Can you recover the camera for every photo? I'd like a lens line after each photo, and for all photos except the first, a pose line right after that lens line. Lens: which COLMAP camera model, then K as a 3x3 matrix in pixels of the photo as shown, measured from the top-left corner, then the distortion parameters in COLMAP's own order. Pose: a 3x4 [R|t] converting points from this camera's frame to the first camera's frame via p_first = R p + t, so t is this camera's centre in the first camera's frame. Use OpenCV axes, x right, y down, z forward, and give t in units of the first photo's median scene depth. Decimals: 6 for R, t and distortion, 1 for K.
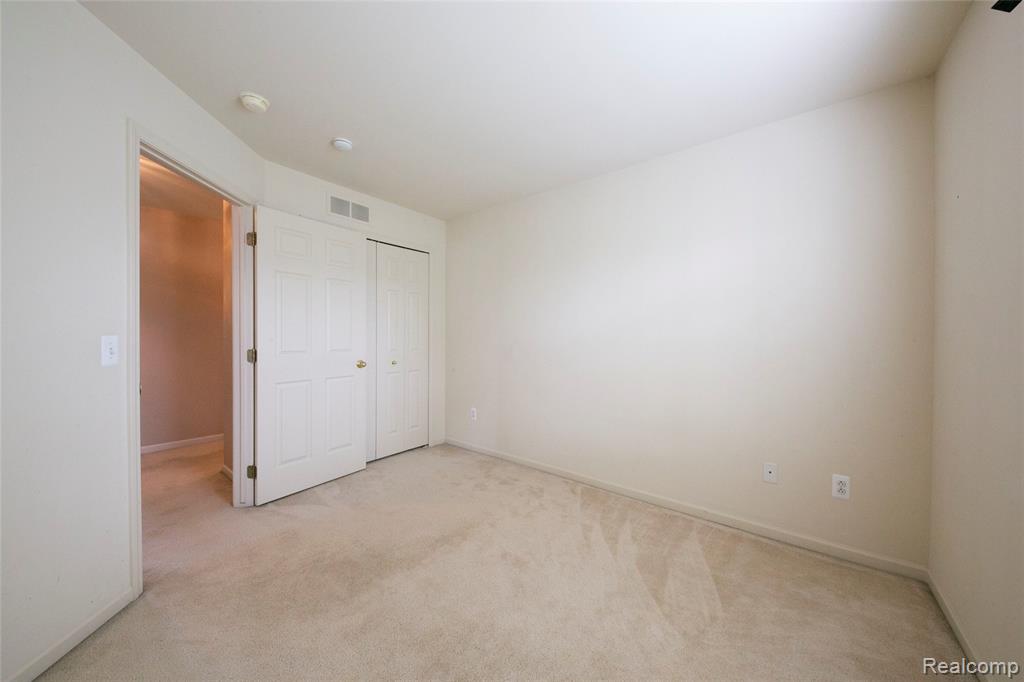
lens RADIAL K [[349.1, 0, 507.5], [0, 349.1, 340.5], [0, 0, 1]] dist [0.002875, -0.003328]
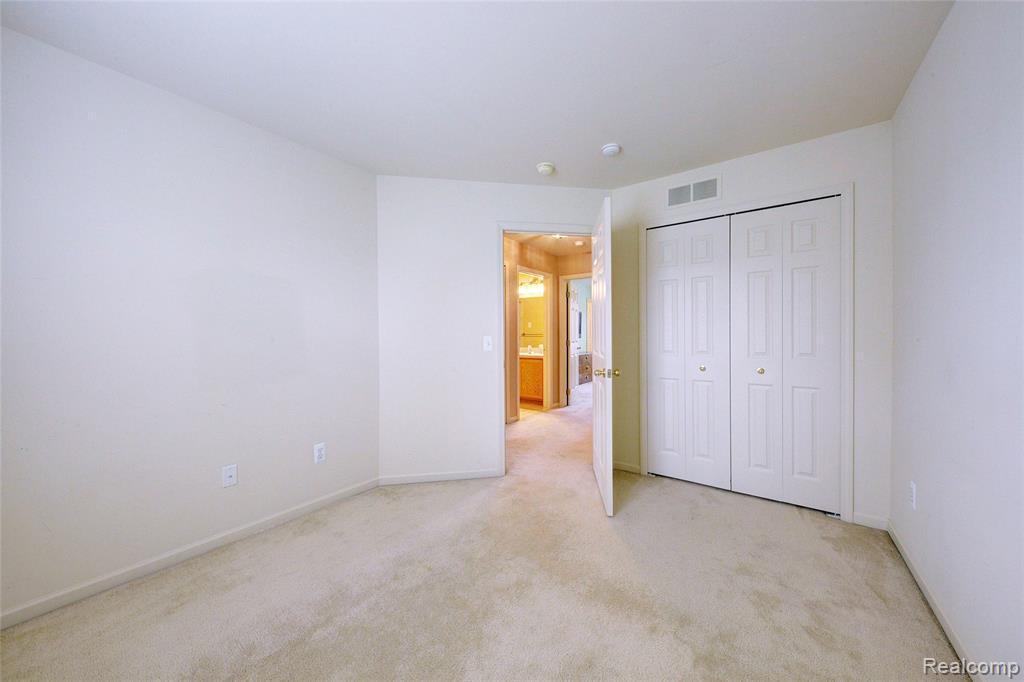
lens RADIAL K [[349.1, 0, 513.3], [0, 349.1, 335.7], [0, 0, 1]] dist [0.002875, -0.003328]
pose [[0.049924, 0.001535, -0.998752, 0.435409], [-0.004861, 0.999987, 0.001294, -0.009376], [0.998741, 0.004790, 0.049931, 0.524032]]
